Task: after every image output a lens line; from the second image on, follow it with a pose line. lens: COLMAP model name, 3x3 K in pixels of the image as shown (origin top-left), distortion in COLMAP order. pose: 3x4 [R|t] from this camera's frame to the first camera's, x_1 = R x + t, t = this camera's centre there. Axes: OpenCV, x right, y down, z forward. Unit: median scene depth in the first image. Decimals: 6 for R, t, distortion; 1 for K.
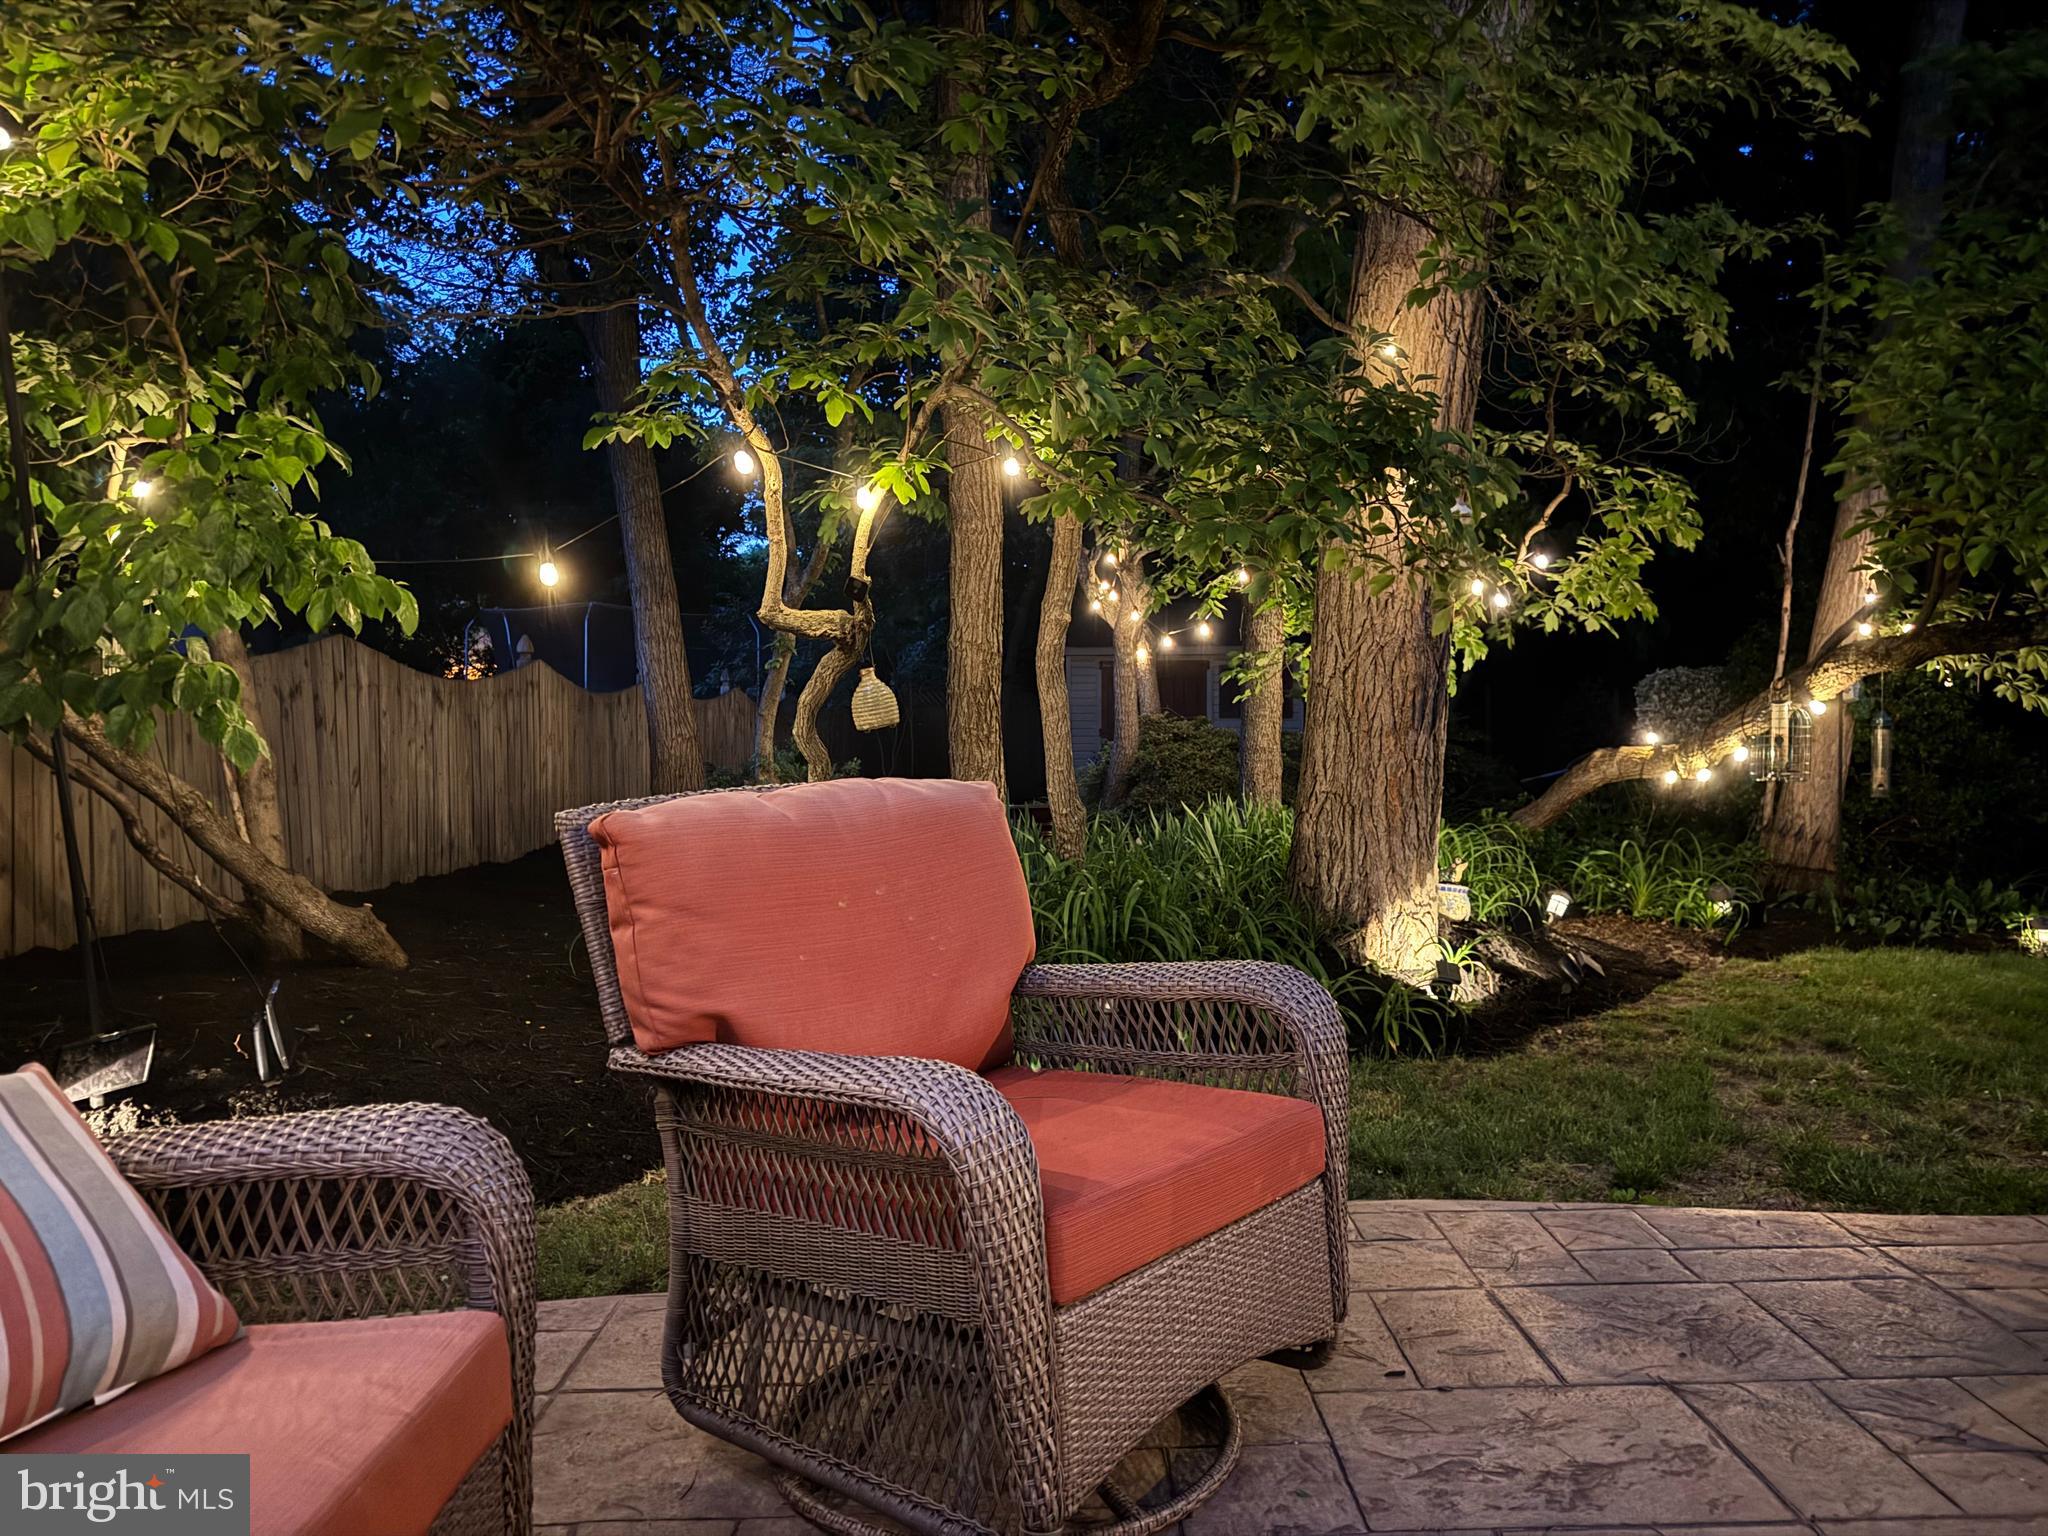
lens RADIAL K [[1485.7, 0, 1024.0], [0, 1485.7, 768.0], [0, 0, 1]] dist [0.005582, -0.037854]
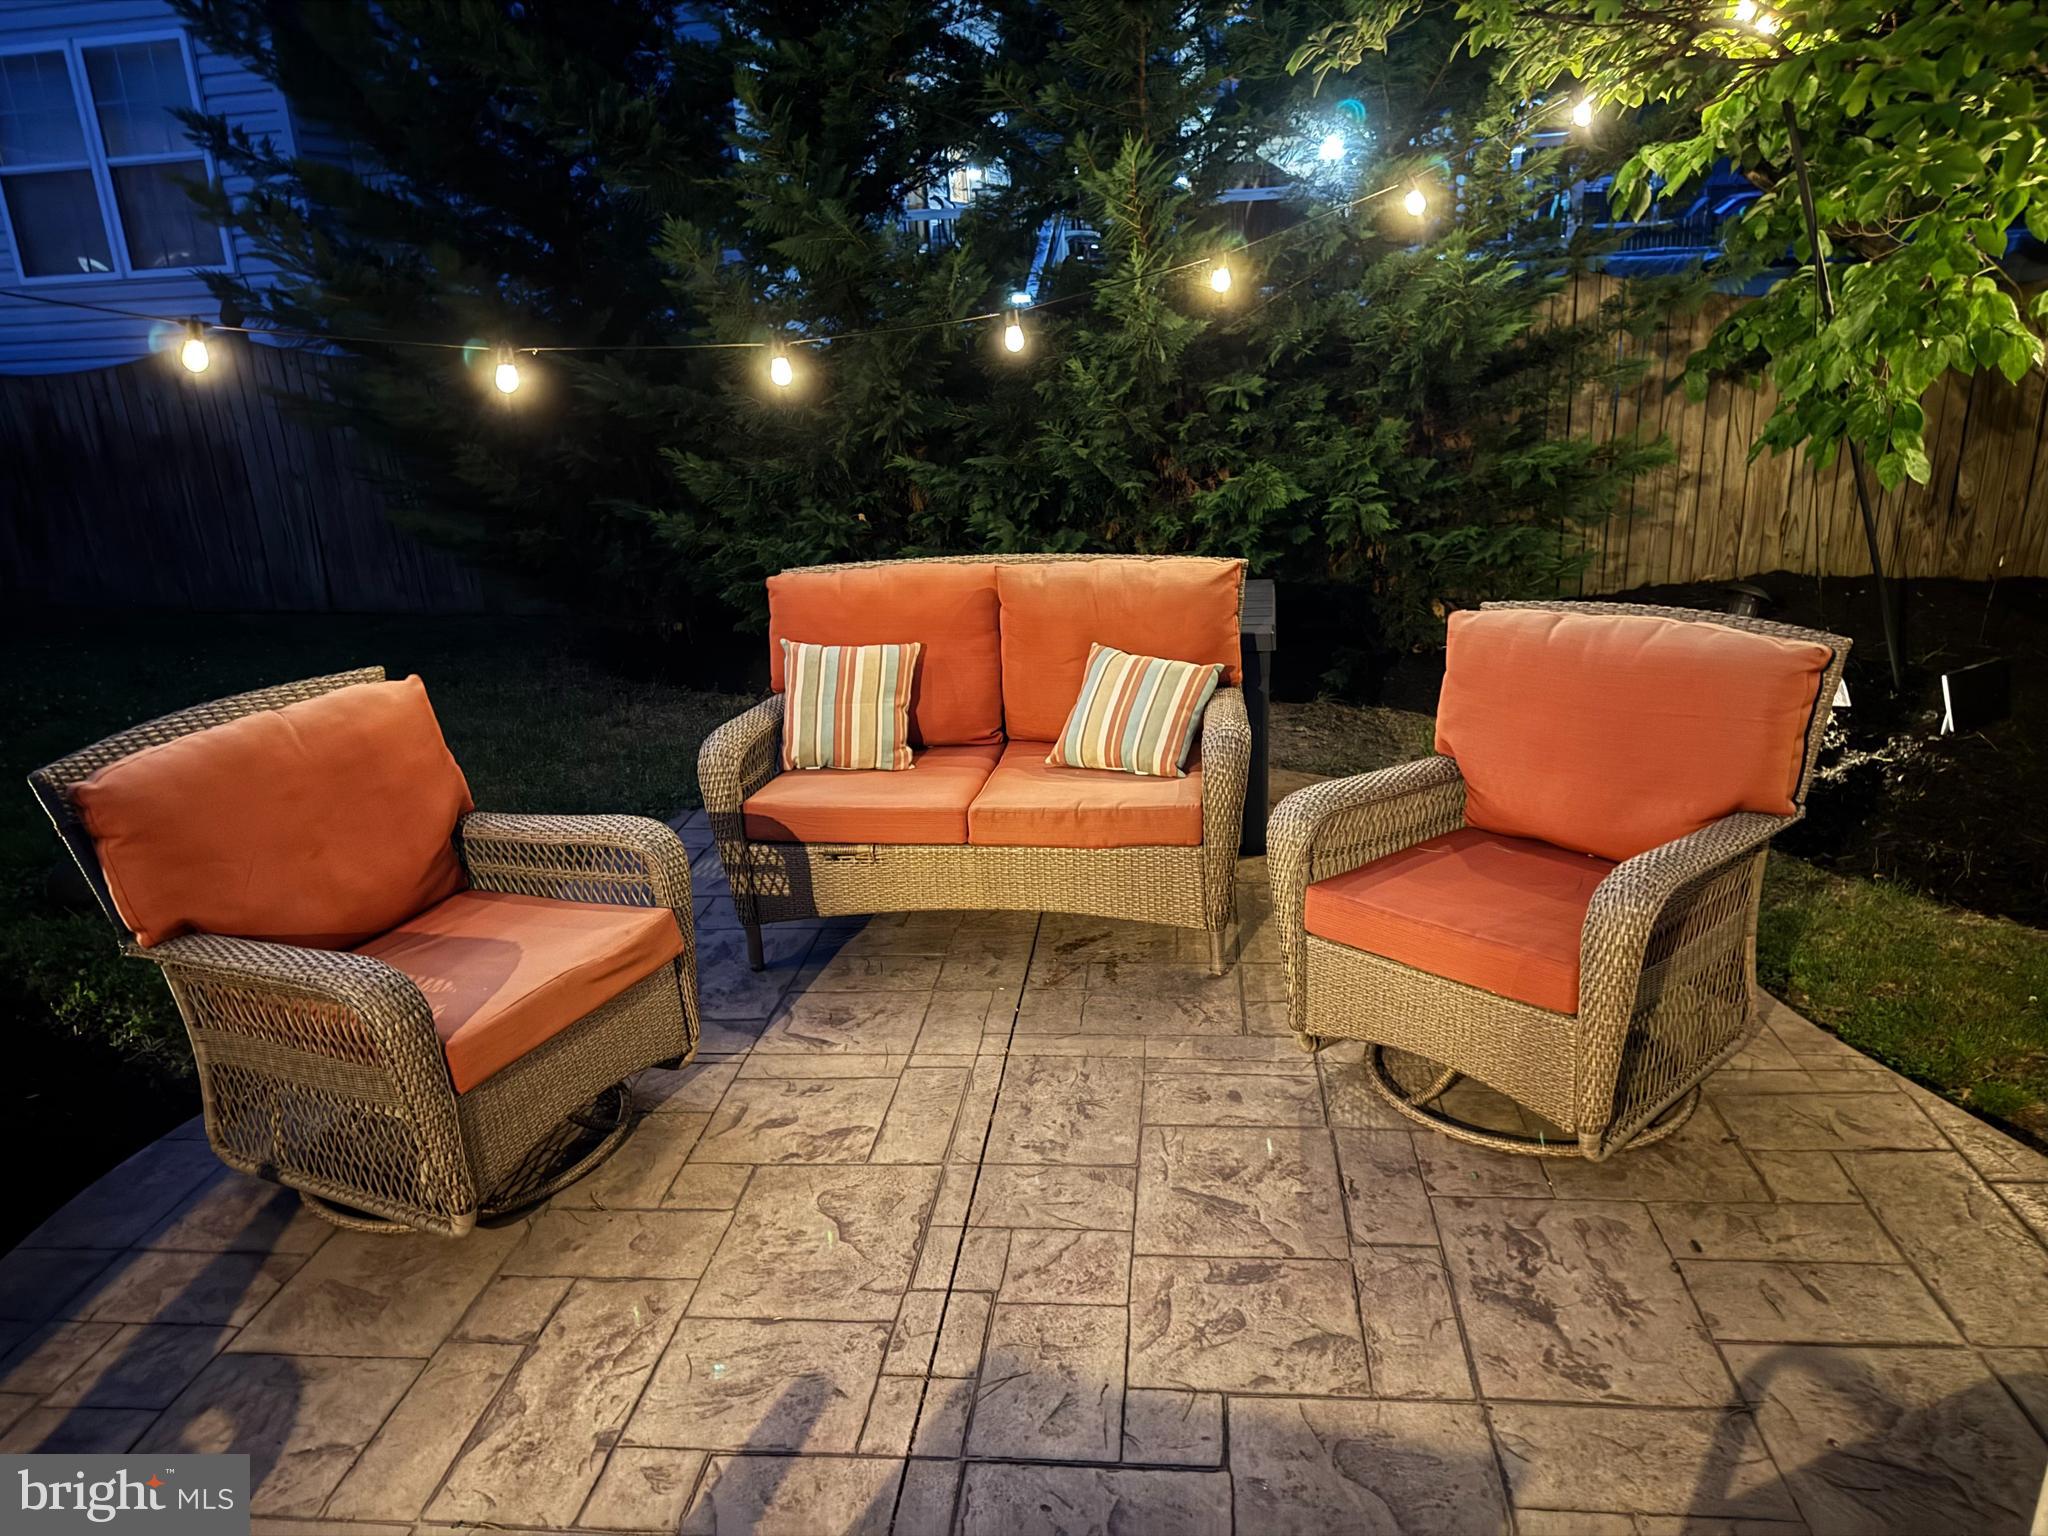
lens RADIAL K [[1485.7, 0, 1024.0], [0, 1485.7, 768.0], [0, 0, 1]] dist [0.005582, -0.037854]
pose [[-0.108020, 0.340925, -0.933864, 1.355853], [0.031500, 0.940063, 0.339544, -0.376474], [0.993650, 0.007261, -0.112285, 0.653131]]
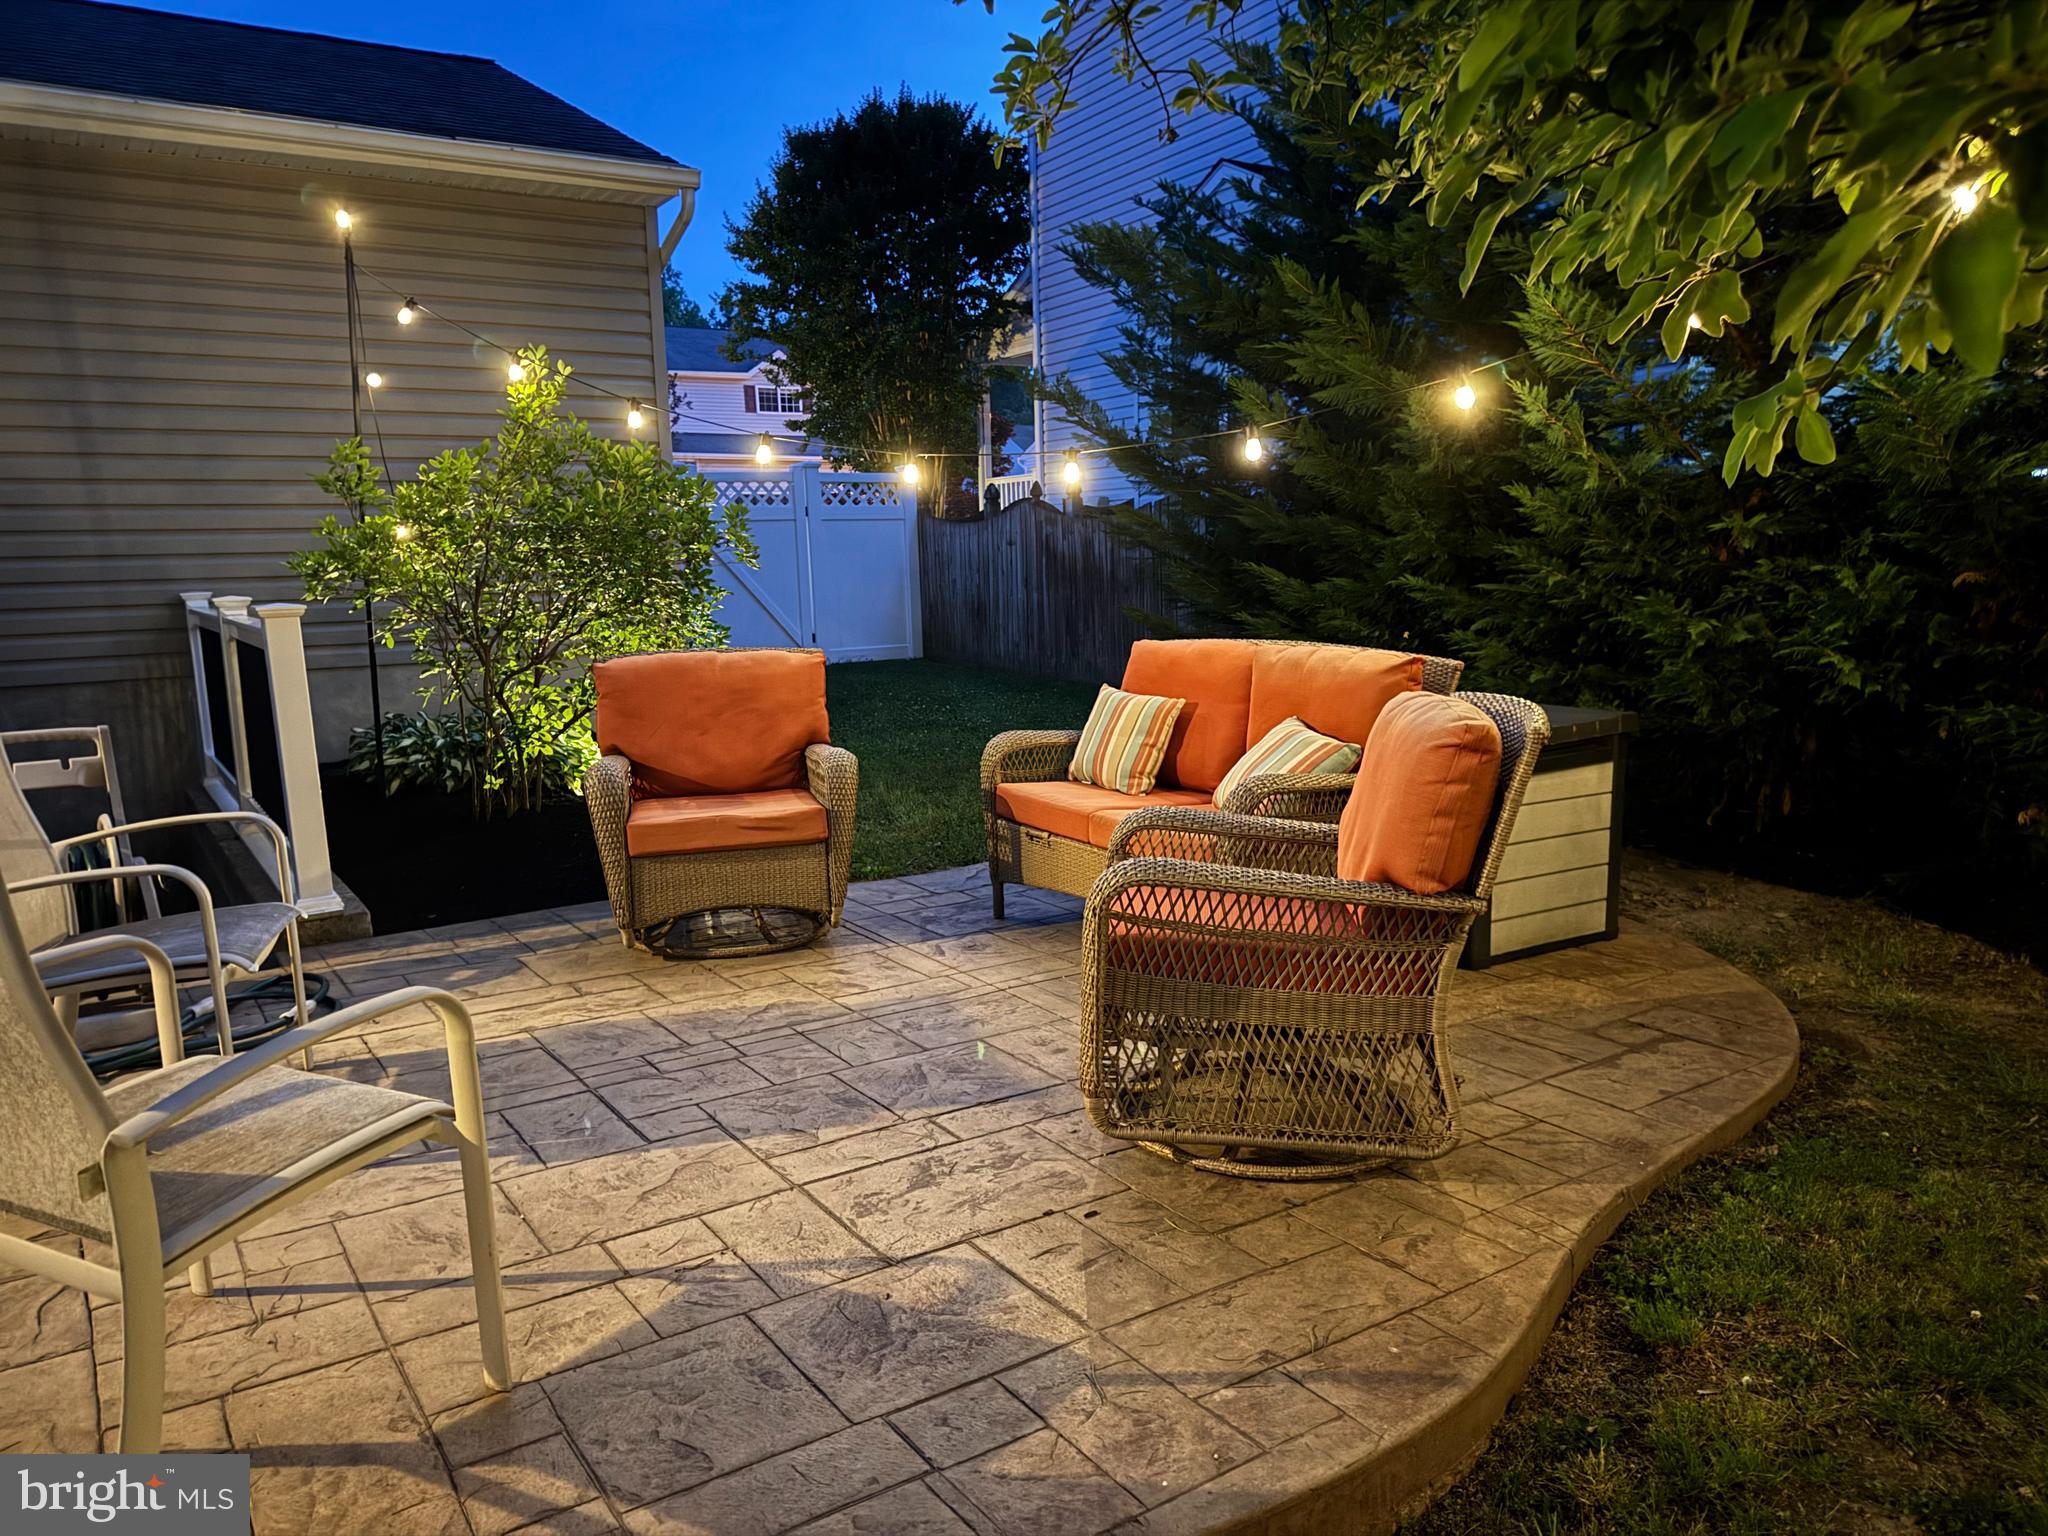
lens RADIAL K [[1485.7, 0, 1024.0], [0, 1485.7, 768.0], [0, 0, 1]] dist [0.005582, -0.037854]
pose [[-0.830956, 0.118051, -0.543670, 1.002099], [0.022314, 0.983514, 0.179452, -0.197613], [0.555891, 0.136985, -0.819890, 2.093854]]
